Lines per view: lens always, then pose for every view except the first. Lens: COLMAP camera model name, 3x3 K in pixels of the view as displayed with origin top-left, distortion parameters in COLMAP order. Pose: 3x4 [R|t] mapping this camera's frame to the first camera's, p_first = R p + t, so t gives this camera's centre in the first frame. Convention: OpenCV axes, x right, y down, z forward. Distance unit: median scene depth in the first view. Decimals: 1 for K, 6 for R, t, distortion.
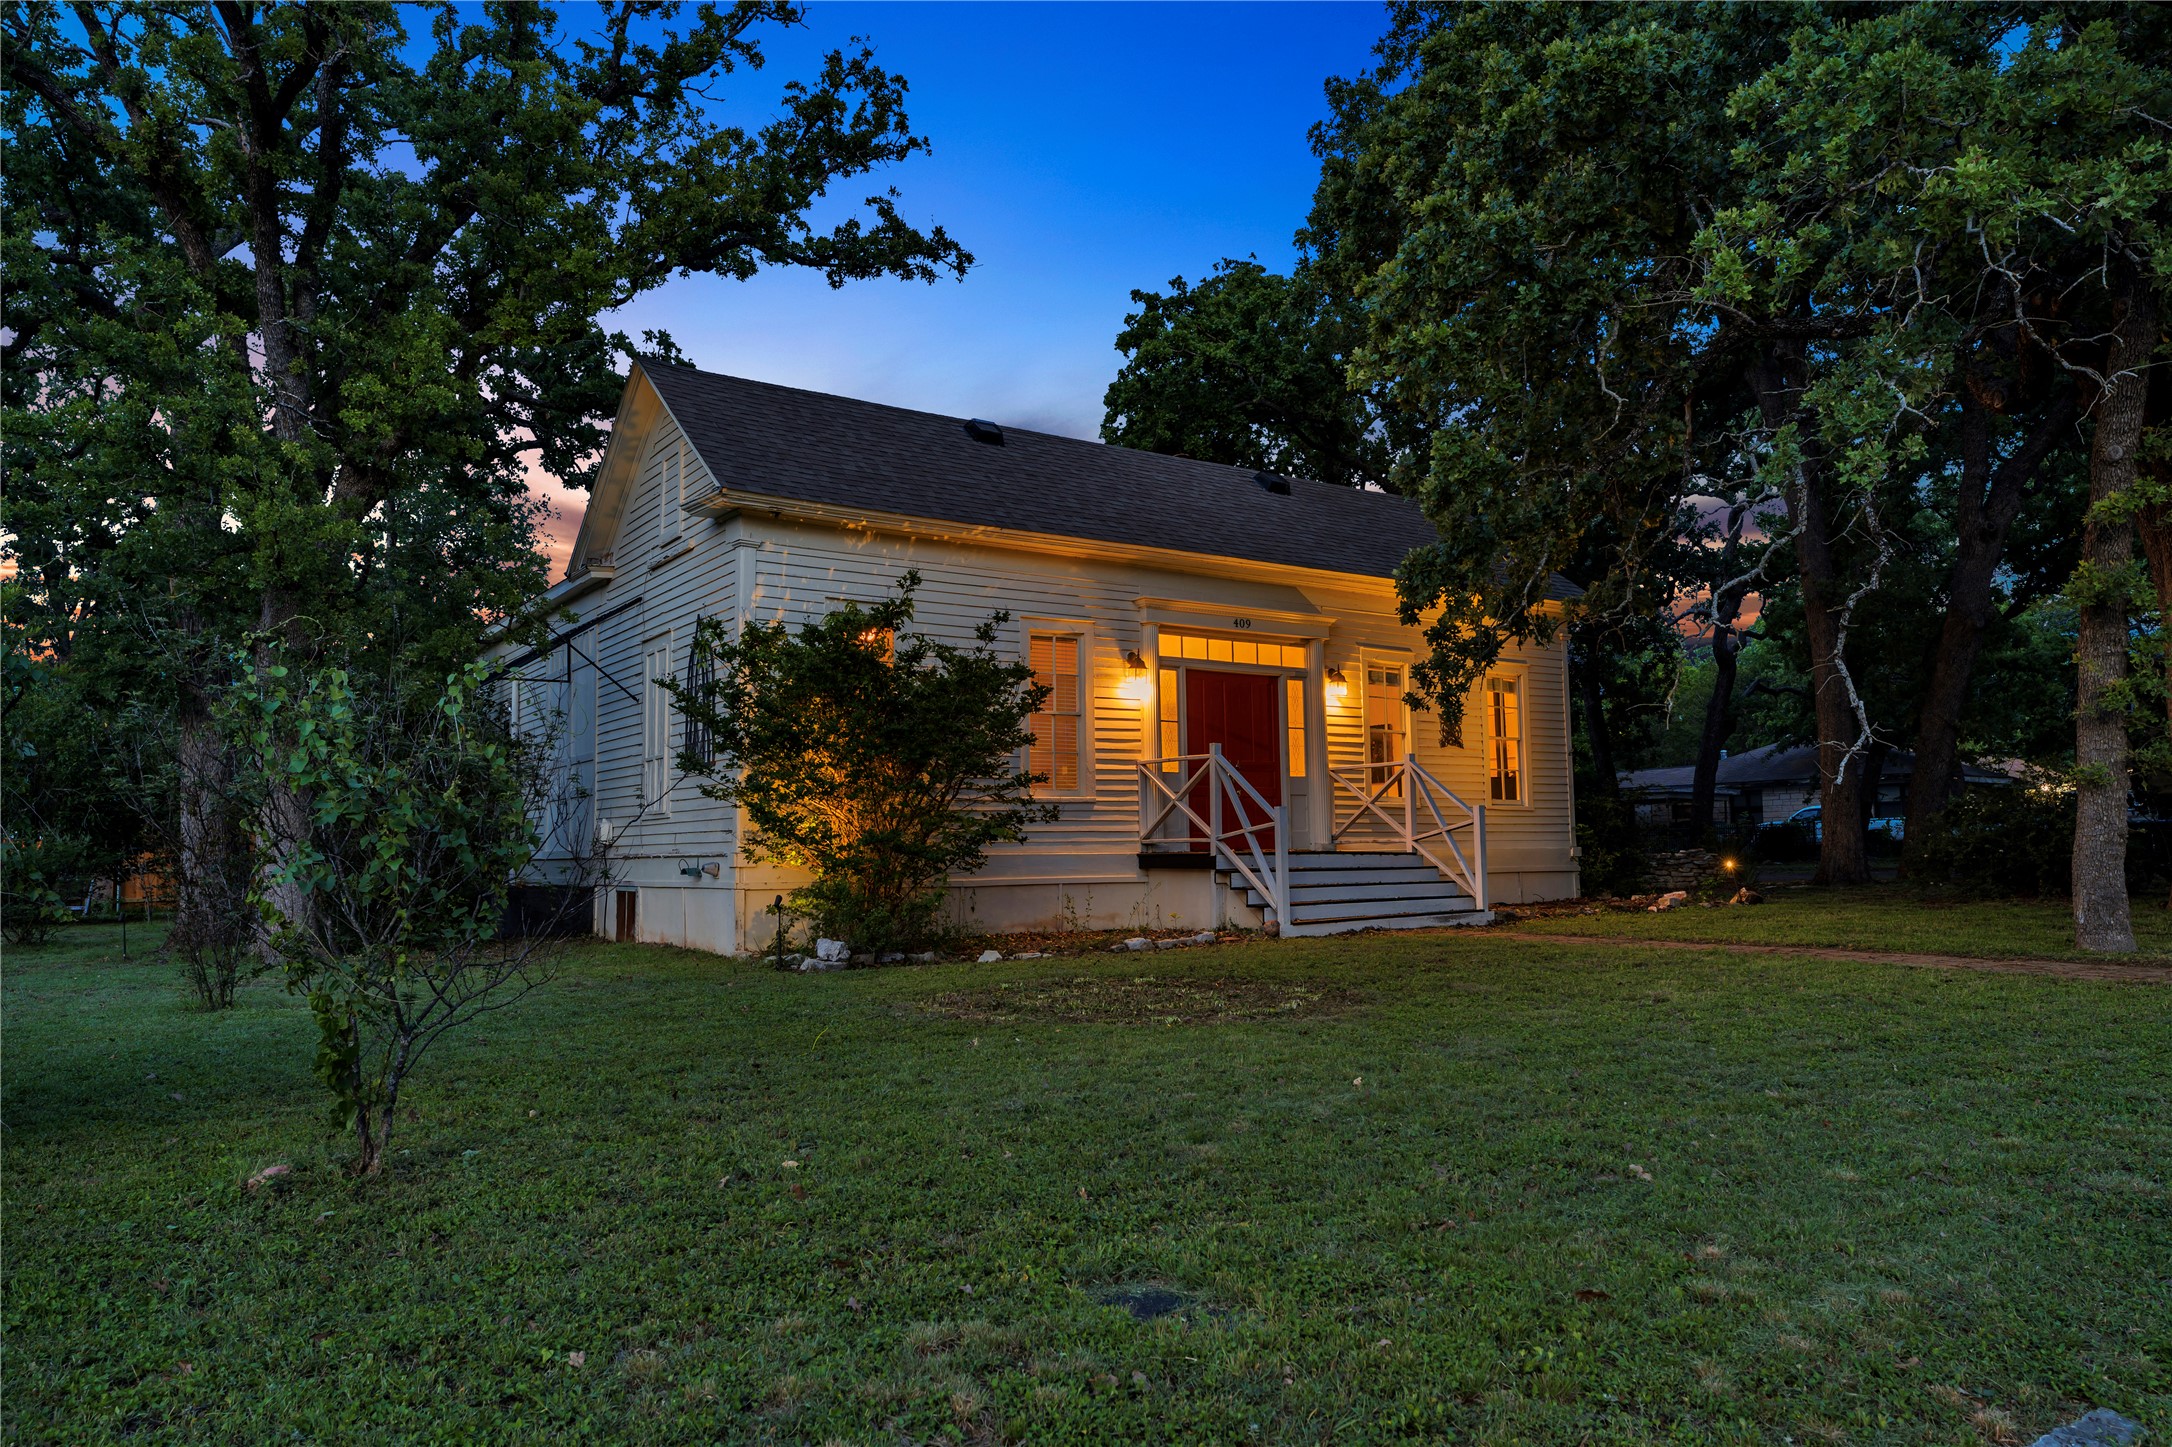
lens RADIAL K [[1498.5, 0, 1090.3], [0, 1498.5, 756.7], [0, 0, 1]] dist [0.002705, 0.000596]
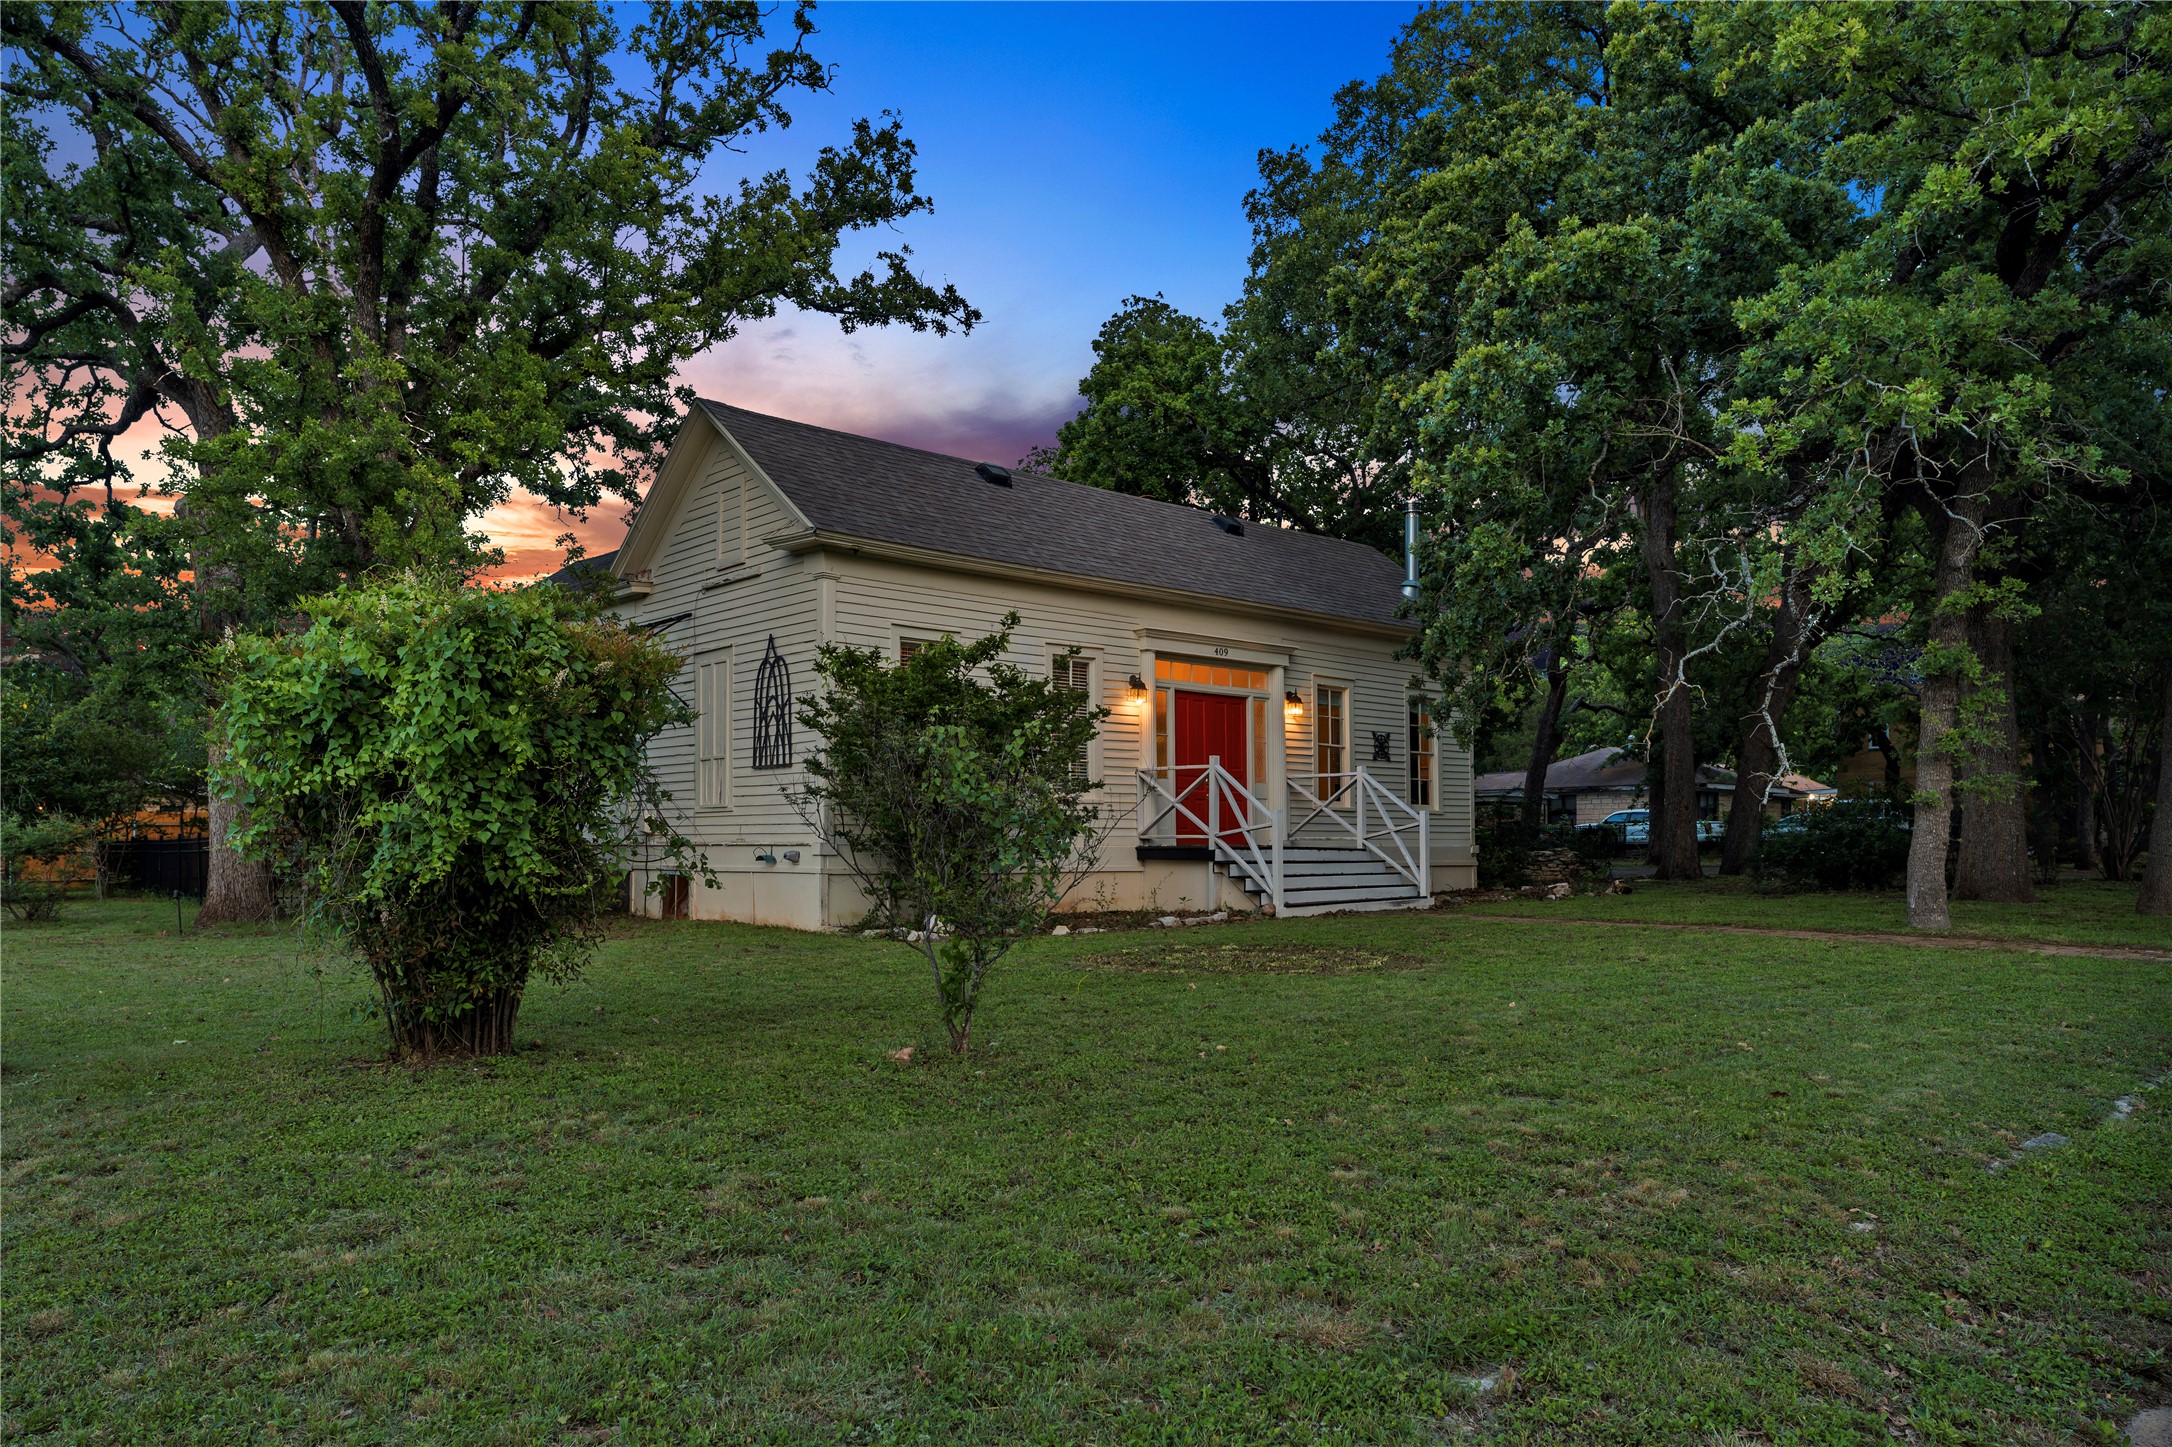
lens RADIAL K [[1451.0, 0, 1084.4], [0, 1451.0, 838.9], [0, 0, 1]] dist [0.000707, 0.003243]
pose [[0.993331, 0.012283, 0.114643, -0.129581], [-0.019239, 0.998027, 0.059766, -0.008528], [-0.113682, -0.061573, 0.991607, -0.117706]]
